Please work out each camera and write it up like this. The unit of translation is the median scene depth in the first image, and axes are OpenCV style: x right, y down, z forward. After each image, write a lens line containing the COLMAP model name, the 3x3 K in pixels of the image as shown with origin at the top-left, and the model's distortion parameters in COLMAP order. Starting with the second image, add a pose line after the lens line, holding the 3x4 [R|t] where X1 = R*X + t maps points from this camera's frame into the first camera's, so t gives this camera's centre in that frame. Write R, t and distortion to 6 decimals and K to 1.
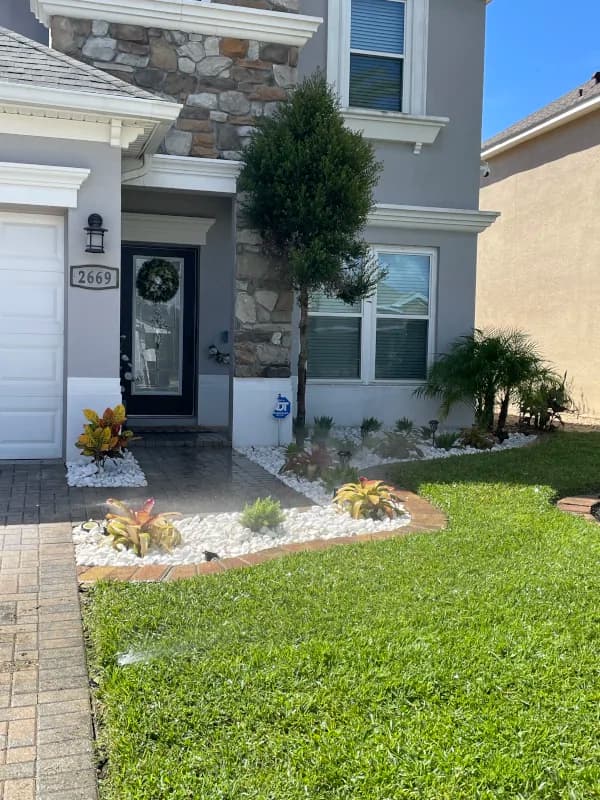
lens RADIAL K [[896.8, 0, 300.0], [0, 896.8, 400.0], [0, 0, 1]] dist [0.064869, -0.013511]
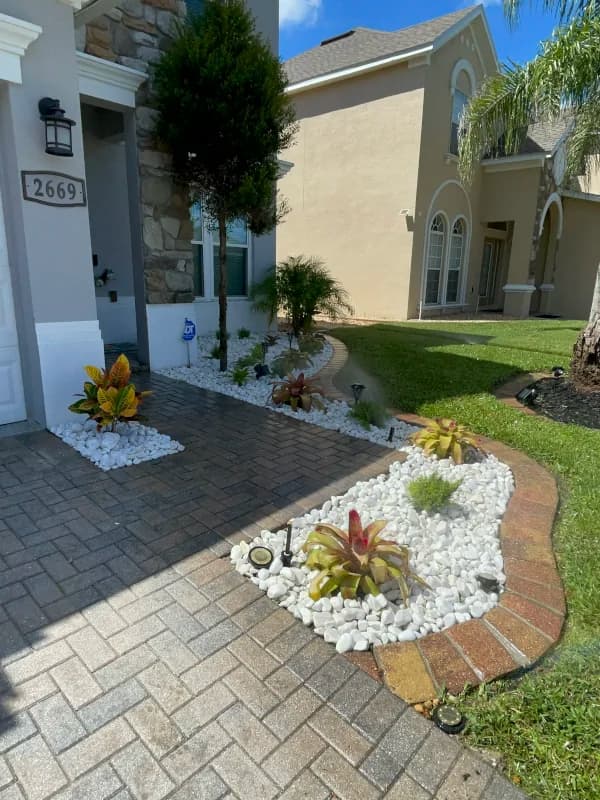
lens RADIAL K [[505.2, 0, 300.0], [0, 505.2, 400.0], [0, 0, 1]] dist [0.066892, -0.069681]
pose [[0.857545, -0.122592, 0.499587, -0.230664], [0.013181, 0.976105, 0.216897, -0.042588], [-0.514239, -0.179414, 0.838671, 0.395765]]
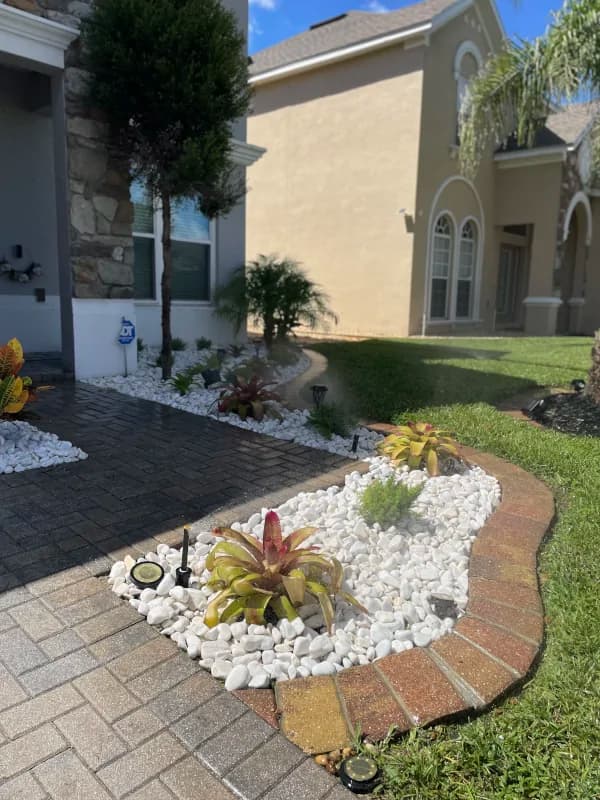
lens RADIAL K [[605.9, 0, 298.9], [0, 605.9, 388.7], [0, 0, 1]] dist [0.098641, -0.125119]
pose [[0.854668, -0.074119, 0.513856, -0.197154], [0.010159, 0.991955, 0.126183, -0.011179], [-0.519075, -0.102625, 0.848545, 0.385536]]
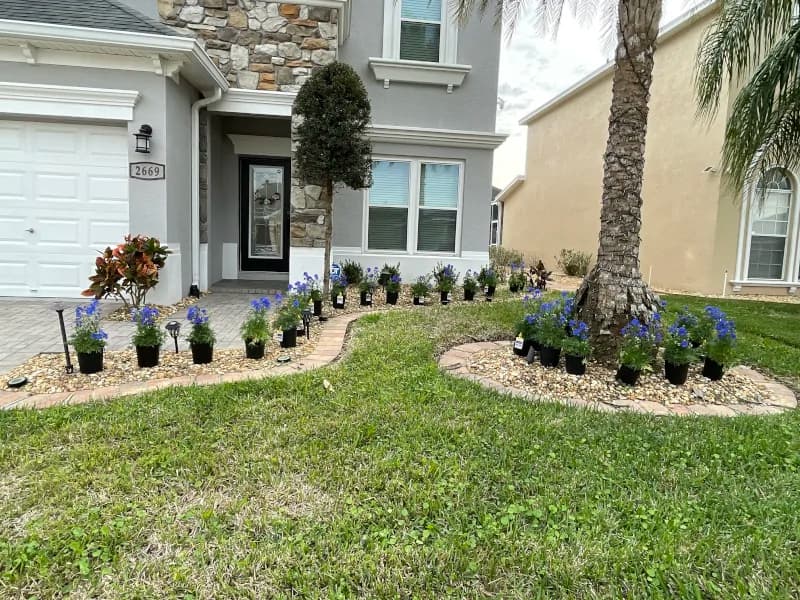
lens RADIAL K [[519.0, 0, 400.0], [0, 519.0, 300.0], [0, 0, 1]] dist [-0.003170, -0.000597]
pose [[0.989090, 0.034112, -0.143311, 0.224052], [-0.024537, 0.997380, 0.068056, -0.000902], [0.145257, -0.063797, 0.987335, 0.200383]]
